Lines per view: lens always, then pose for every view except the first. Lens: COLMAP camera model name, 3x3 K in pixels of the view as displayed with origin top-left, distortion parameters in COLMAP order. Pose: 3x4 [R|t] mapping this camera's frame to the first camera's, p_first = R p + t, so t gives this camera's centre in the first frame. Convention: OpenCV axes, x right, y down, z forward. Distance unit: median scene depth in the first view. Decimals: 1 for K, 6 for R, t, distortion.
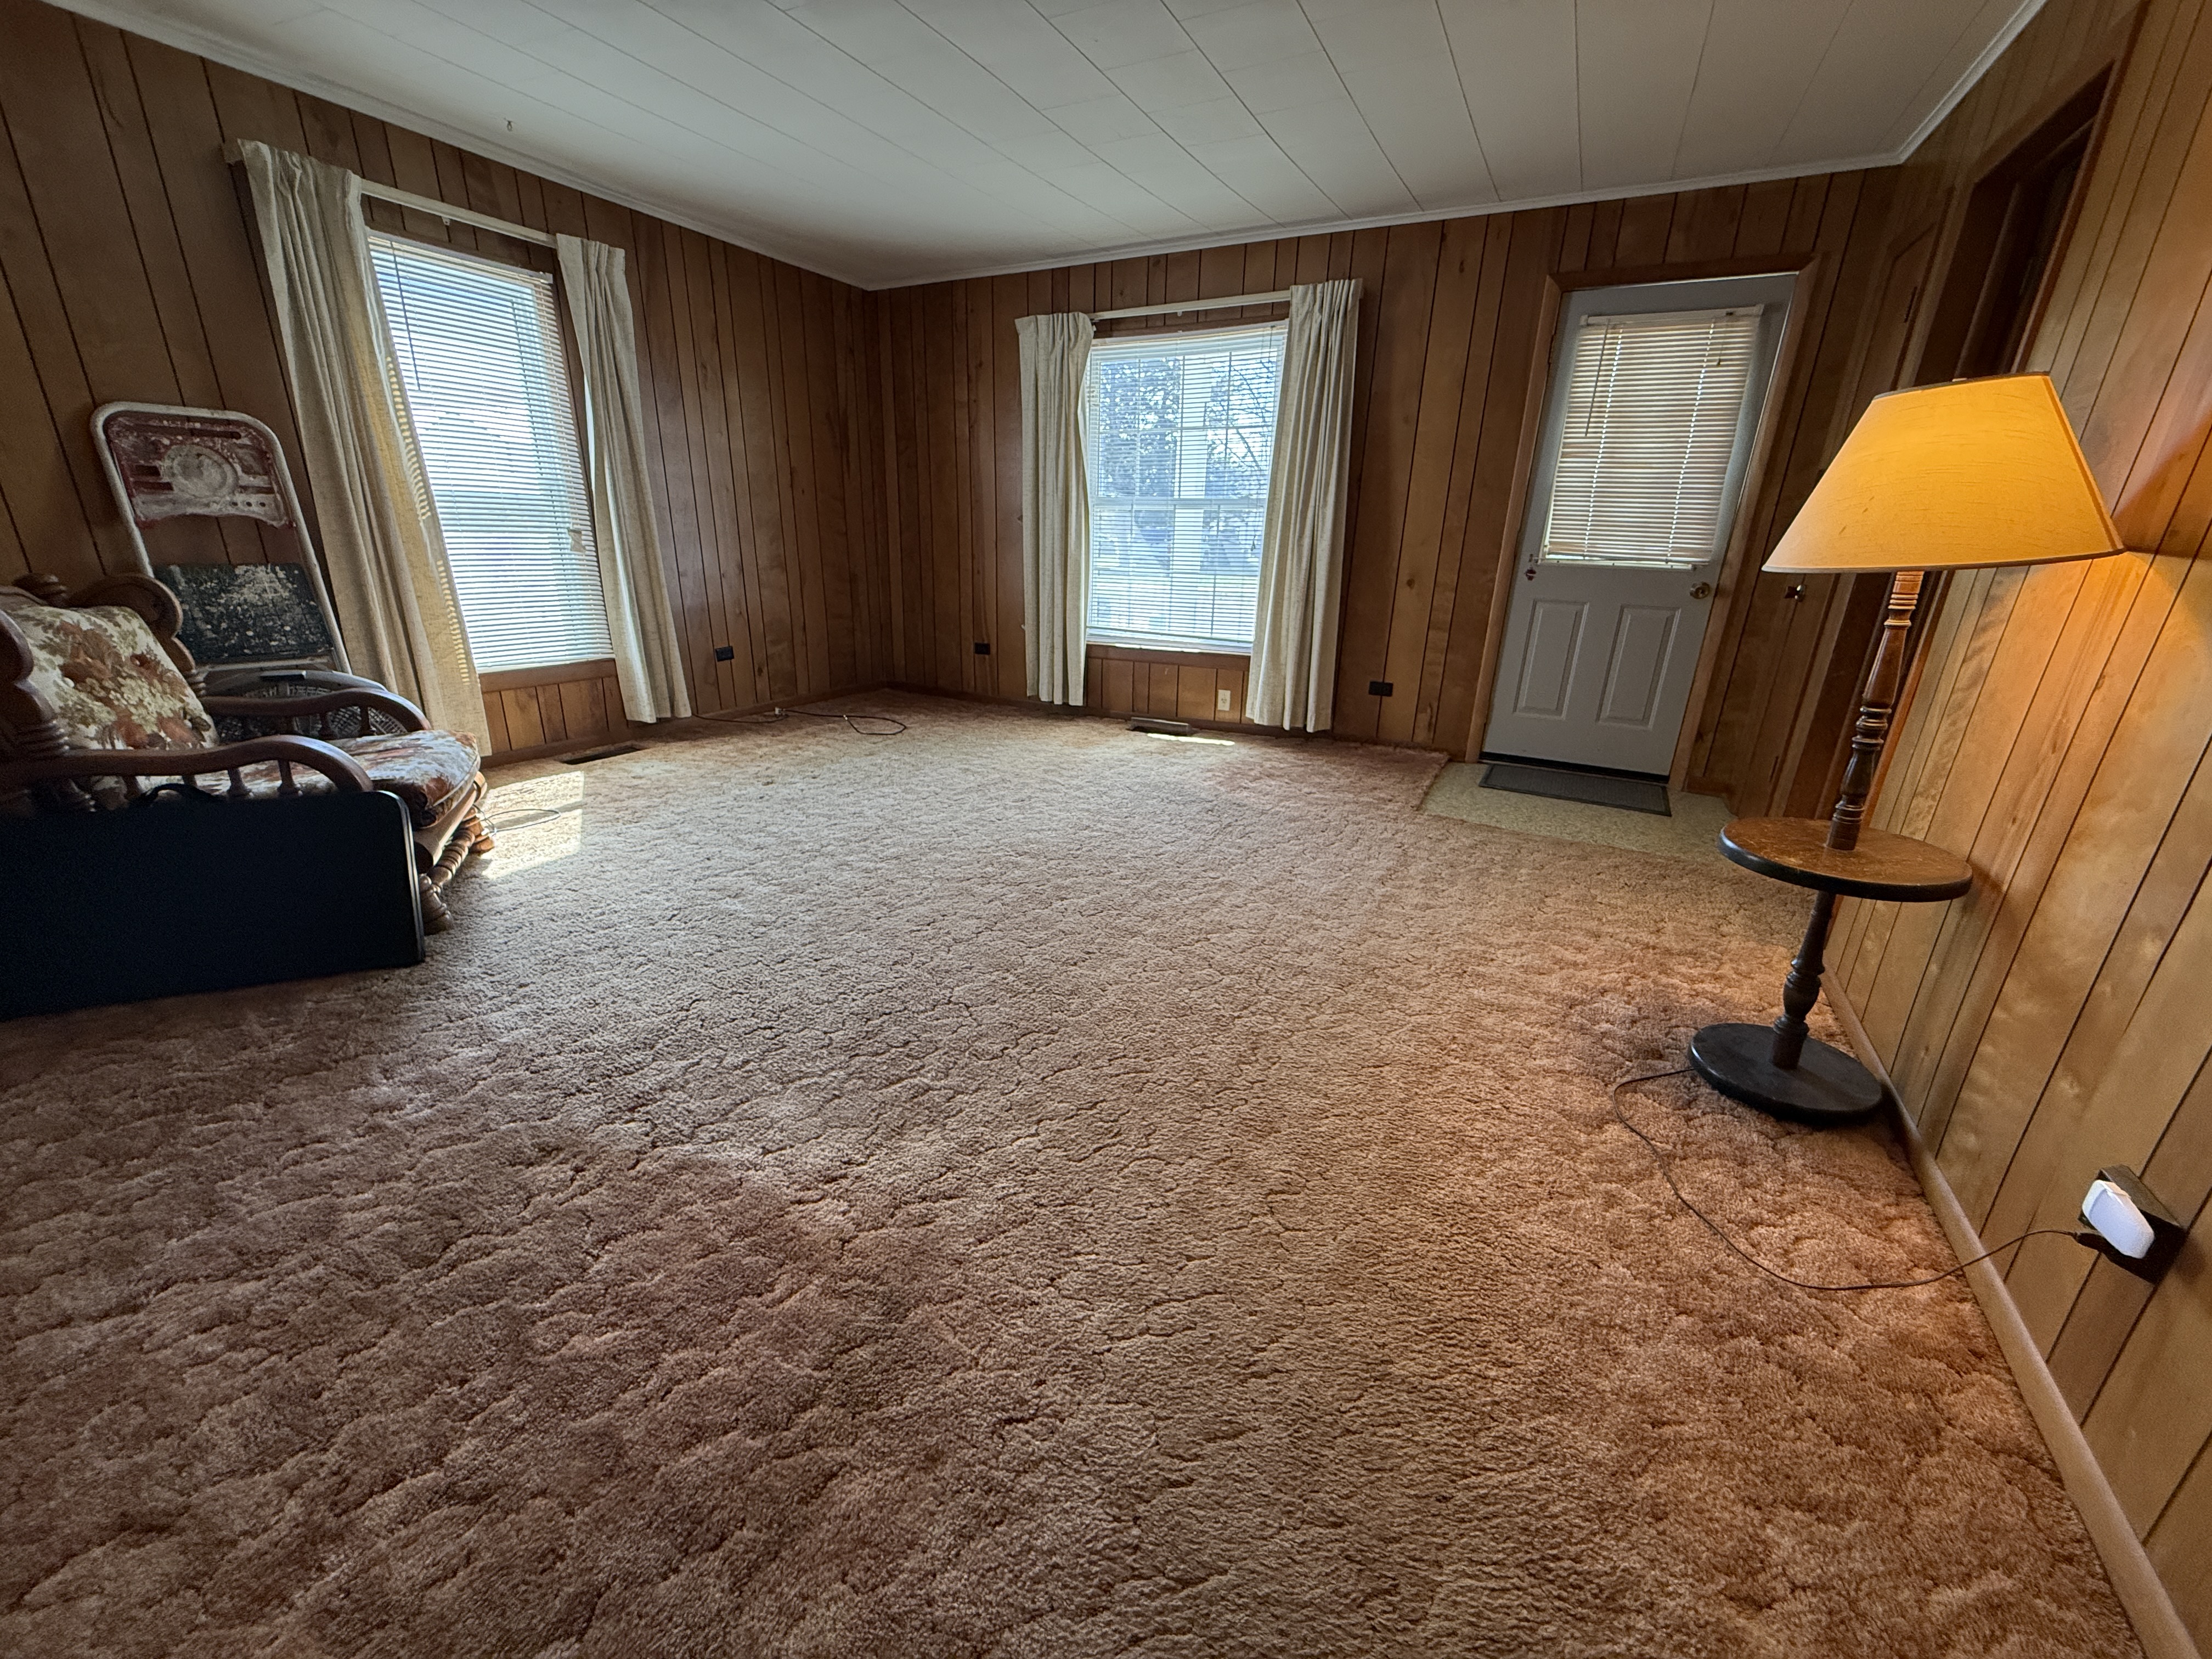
lens RADIAL K [[875.8, 0, 1102.7], [0, 875.8, 825.4], [0, 0, 1]] dist [0.001516, 0.000252]
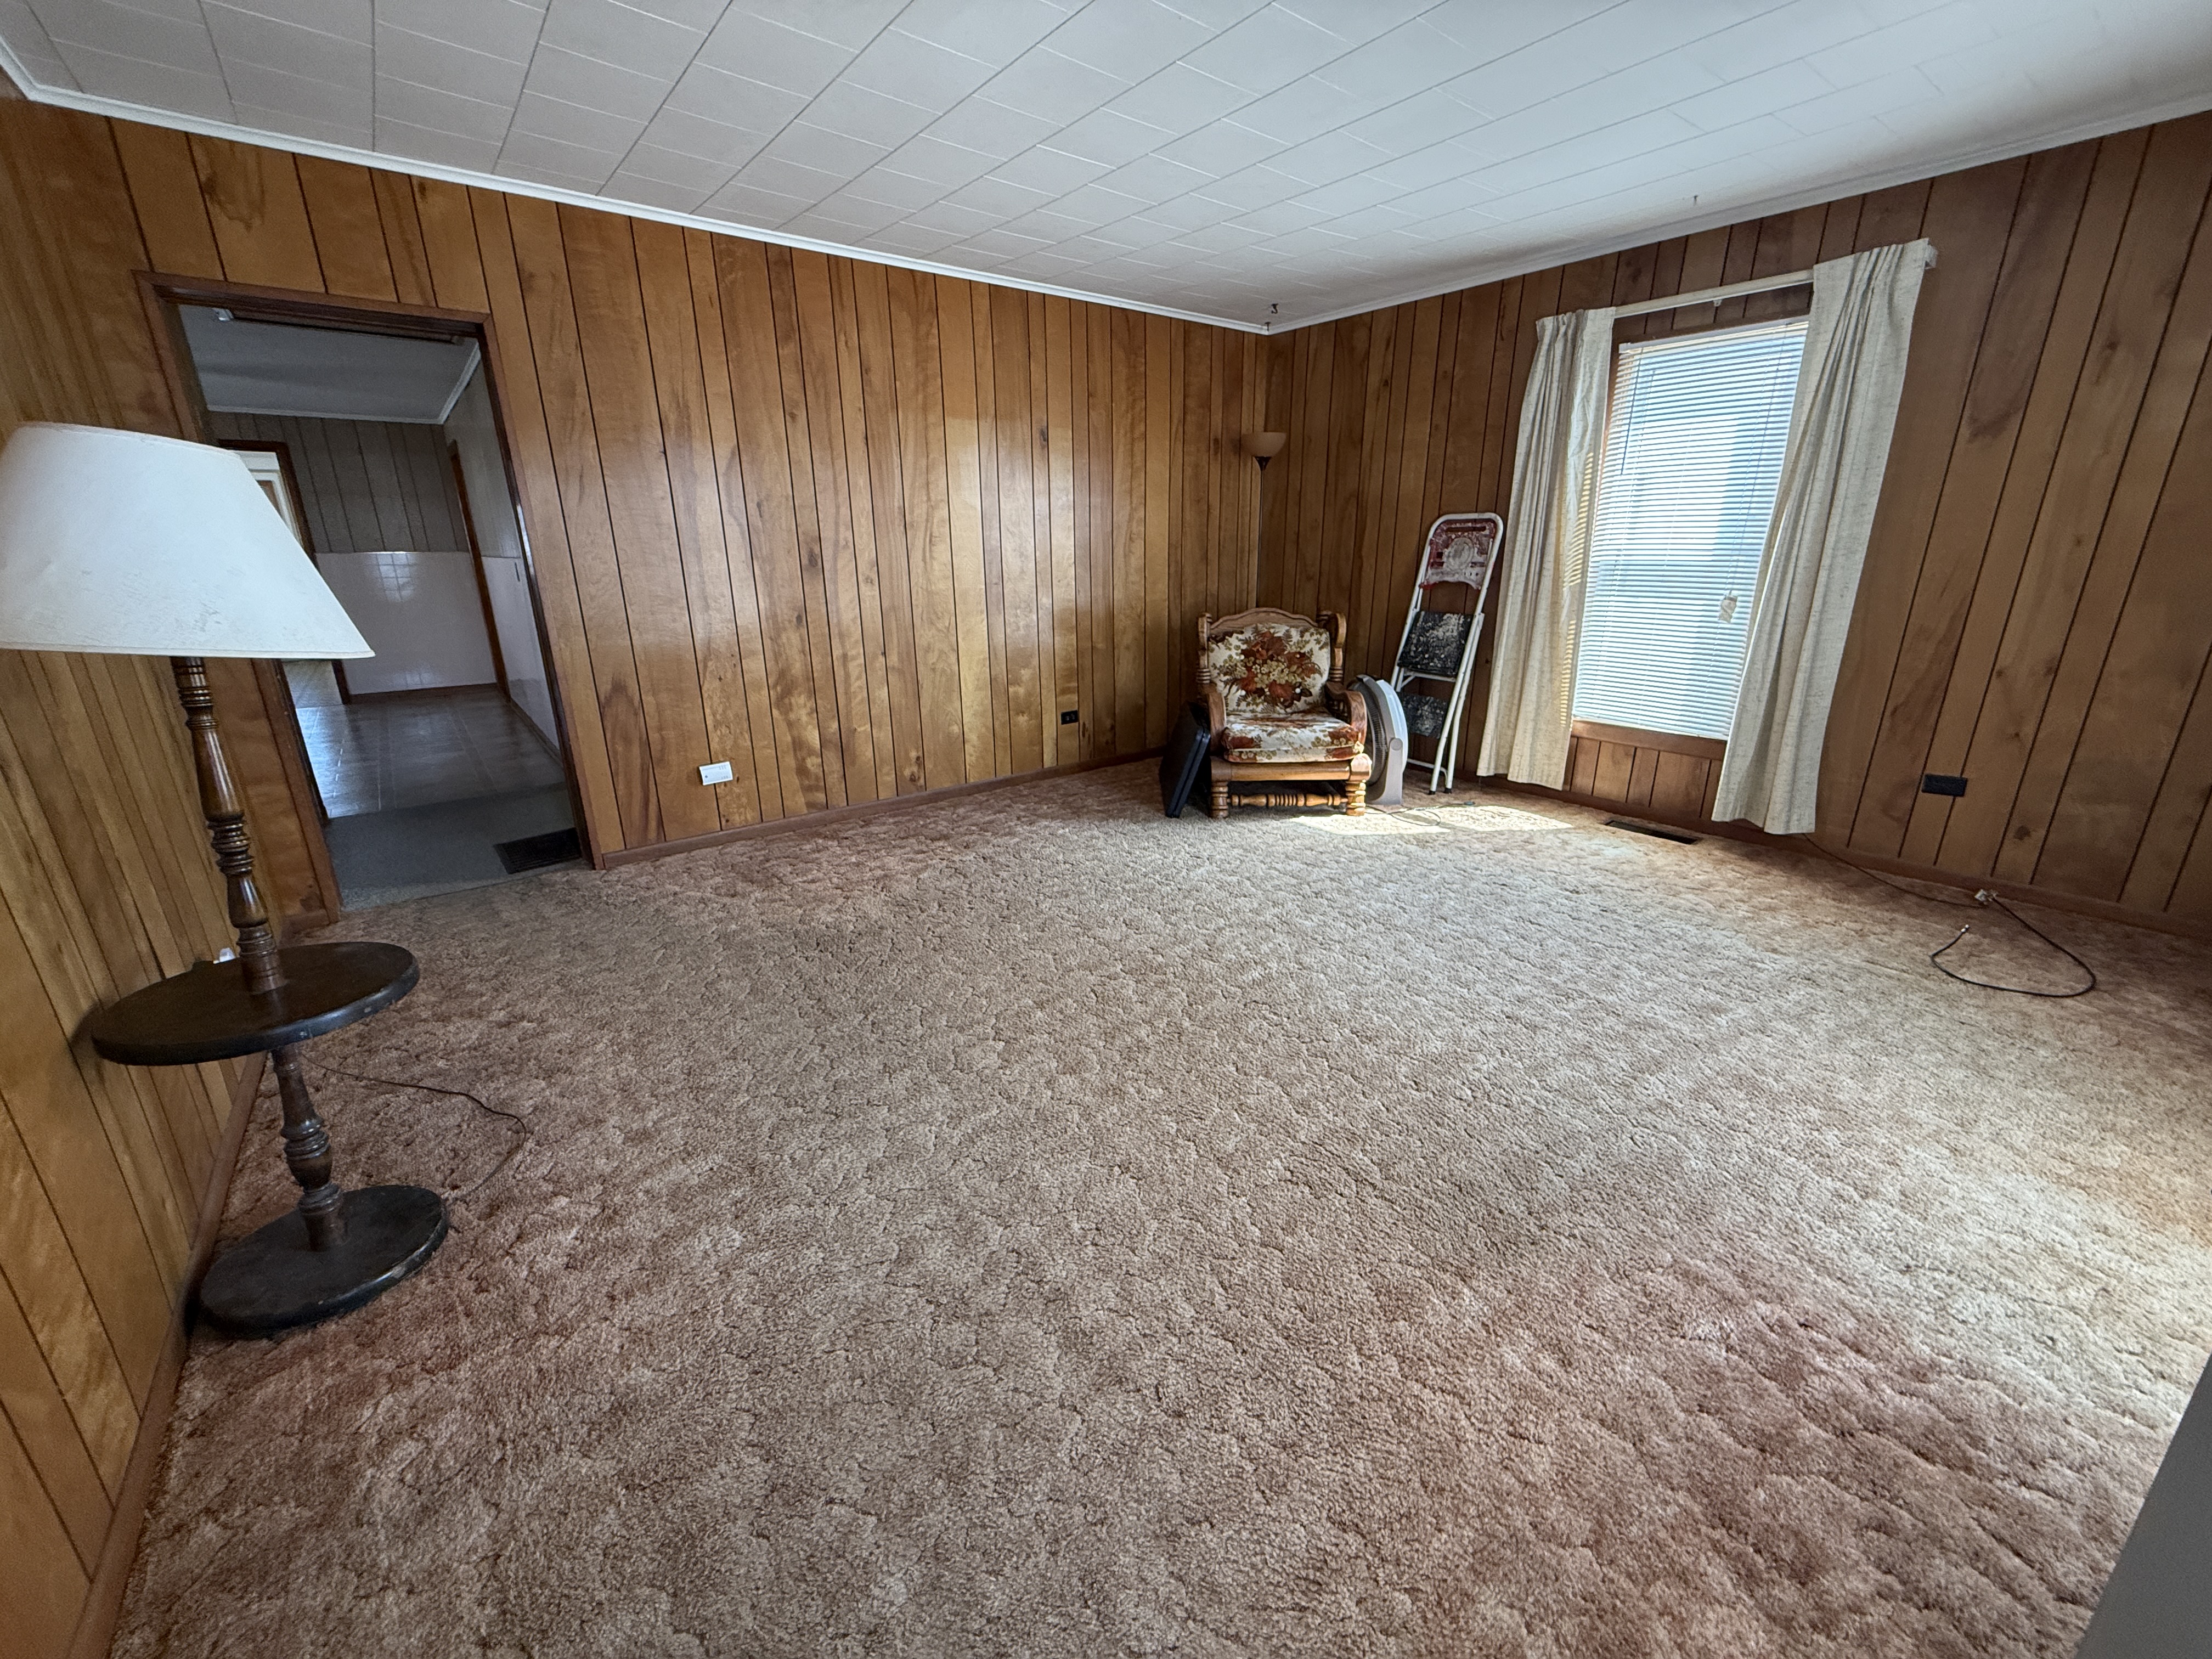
lens RADIAL K [[875.8, 0, 1102.7], [0, 875.8, 825.4], [0, 0, 1]] dist [0.001516, 0.000252]
pose [[-0.409639, 0.248863, -0.877646, 0.677602], [-0.303195, 0.870238, 0.388277, -0.374208], [0.860389, 0.425151, -0.281029, 1.037281]]
